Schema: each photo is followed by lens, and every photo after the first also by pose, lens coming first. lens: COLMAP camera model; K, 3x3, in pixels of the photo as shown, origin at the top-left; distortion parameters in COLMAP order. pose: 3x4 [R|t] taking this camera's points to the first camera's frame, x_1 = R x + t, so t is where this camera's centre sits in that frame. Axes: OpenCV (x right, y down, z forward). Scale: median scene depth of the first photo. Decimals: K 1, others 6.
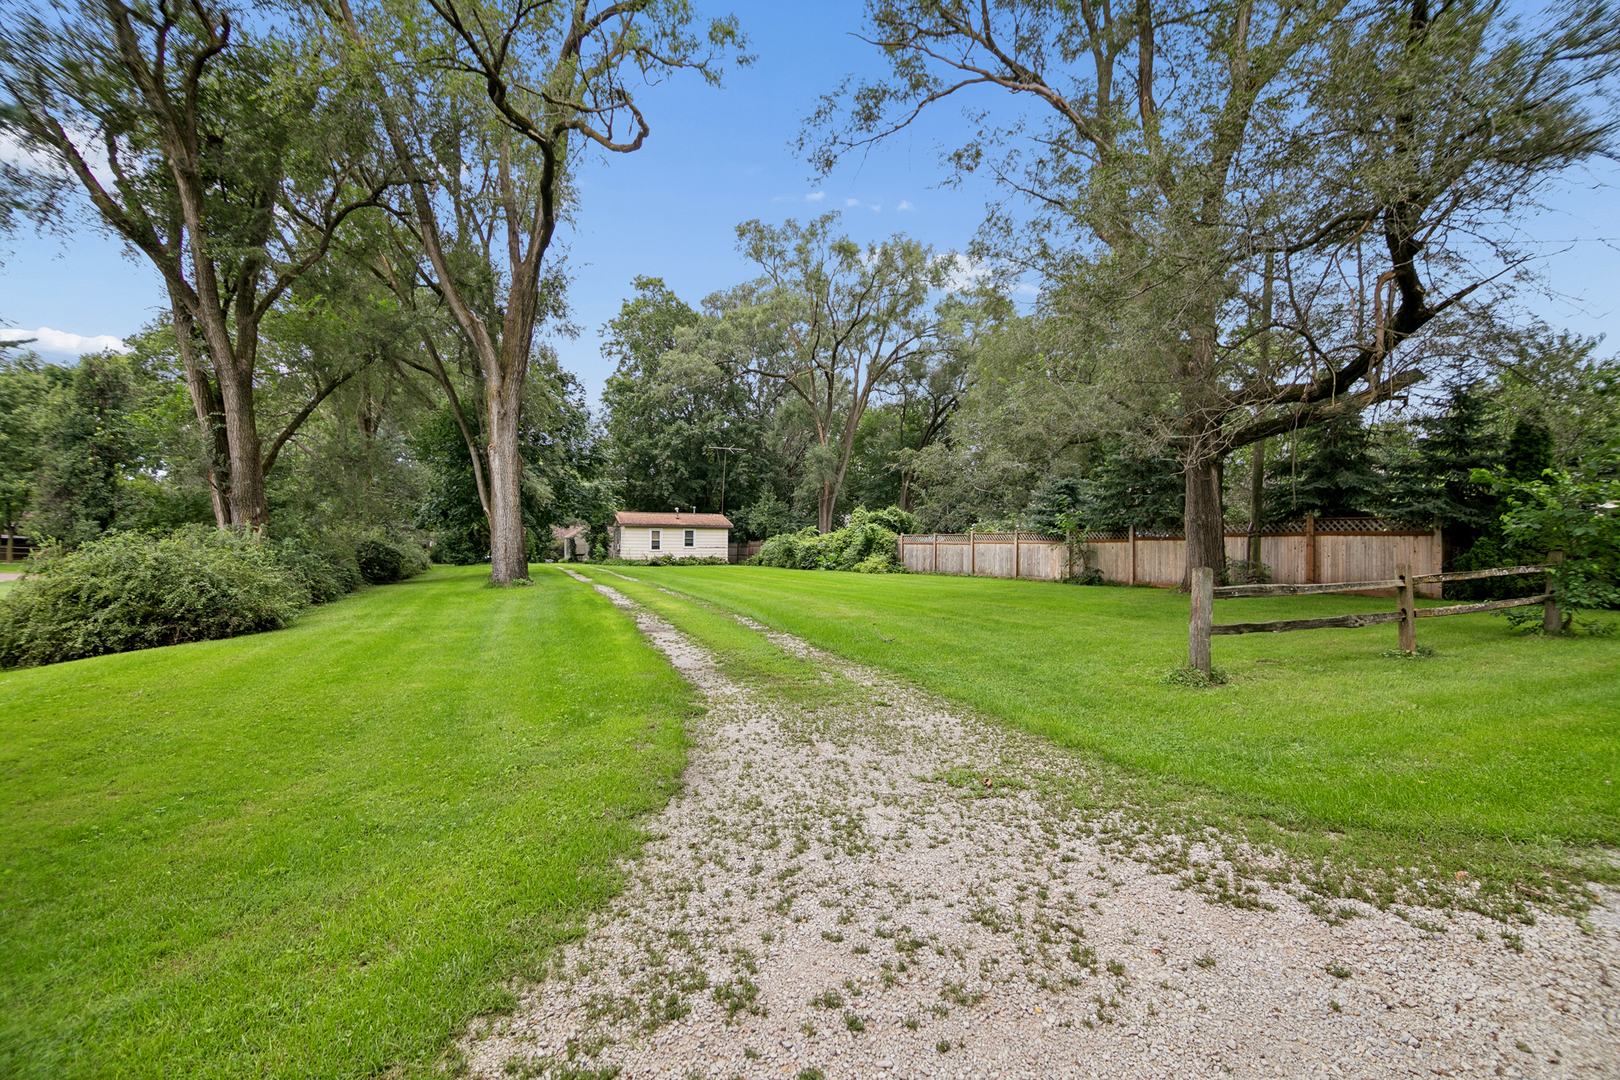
lens RADIAL K [[725.5, 0, 814.2], [0, 725.5, 527.5], [0, 0, 1]] dist [0.003128, -0.011522]
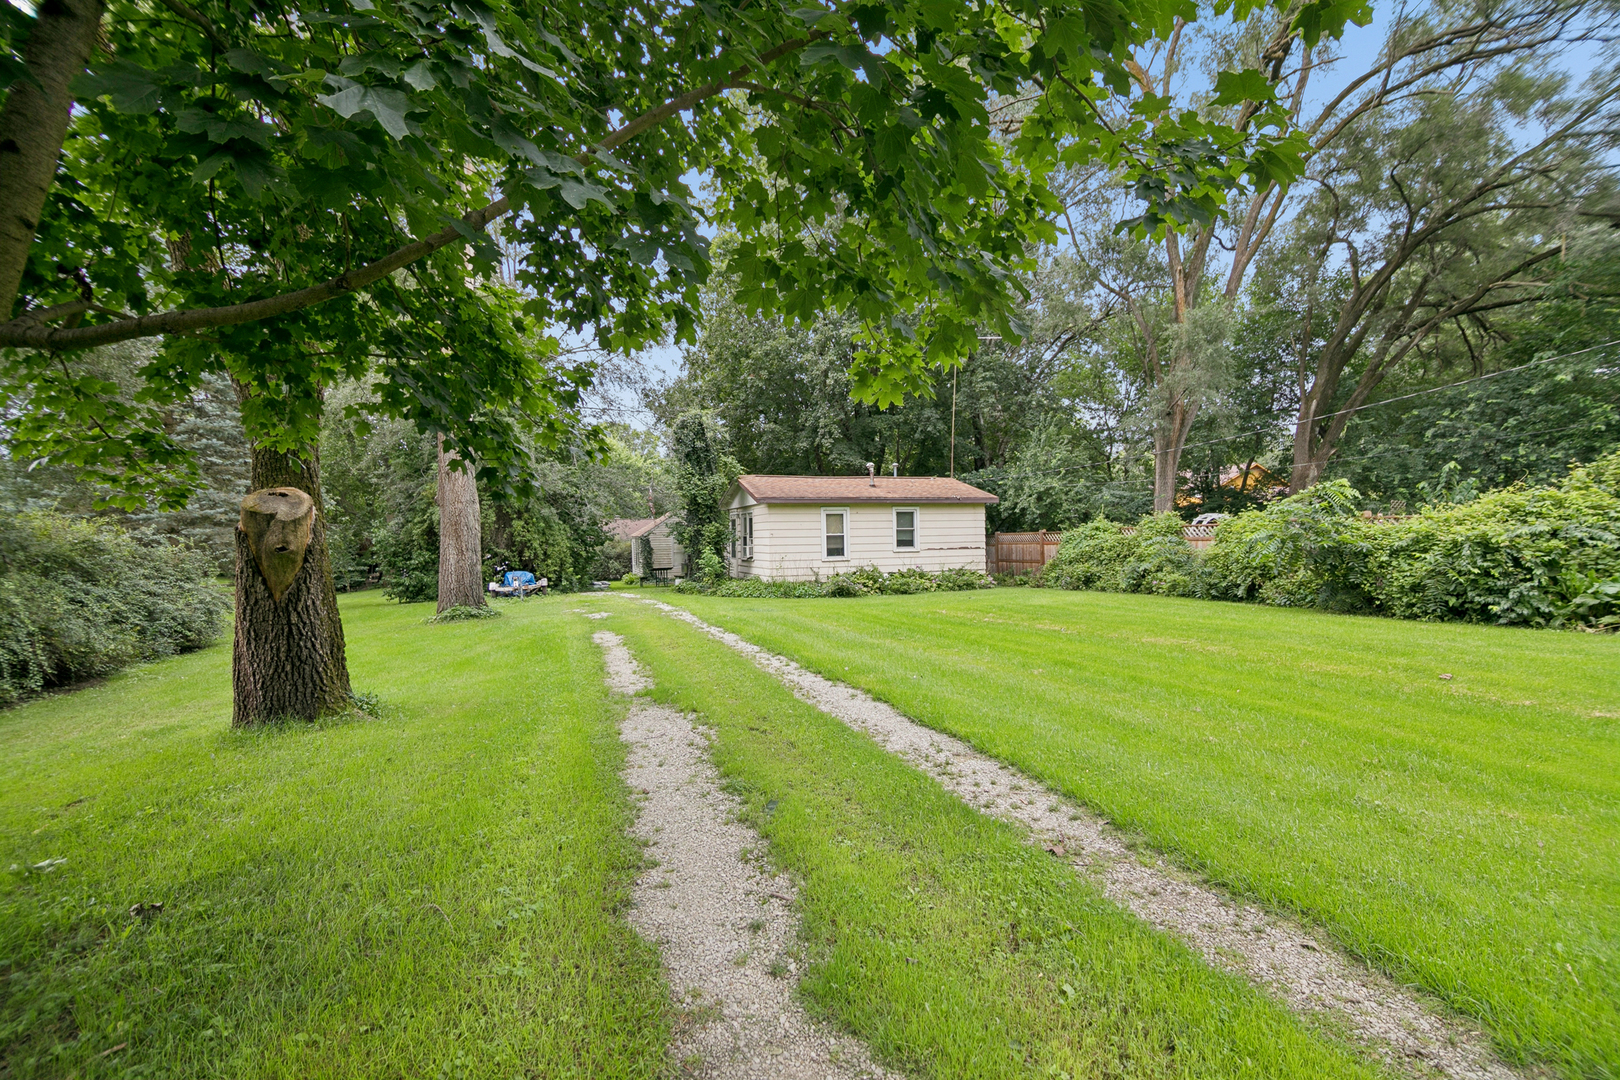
lens RADIAL K [[725.5, 0, 814.2], [0, 725.5, 527.5], [0, 0, 1]] dist [0.003128, -0.011522]
pose [[0.995853, -0.028975, -0.086238, -0.189500], [0.029568, 0.999547, 0.005607, 0.009991], [0.086036, -0.008134, 0.996259, 0.554405]]
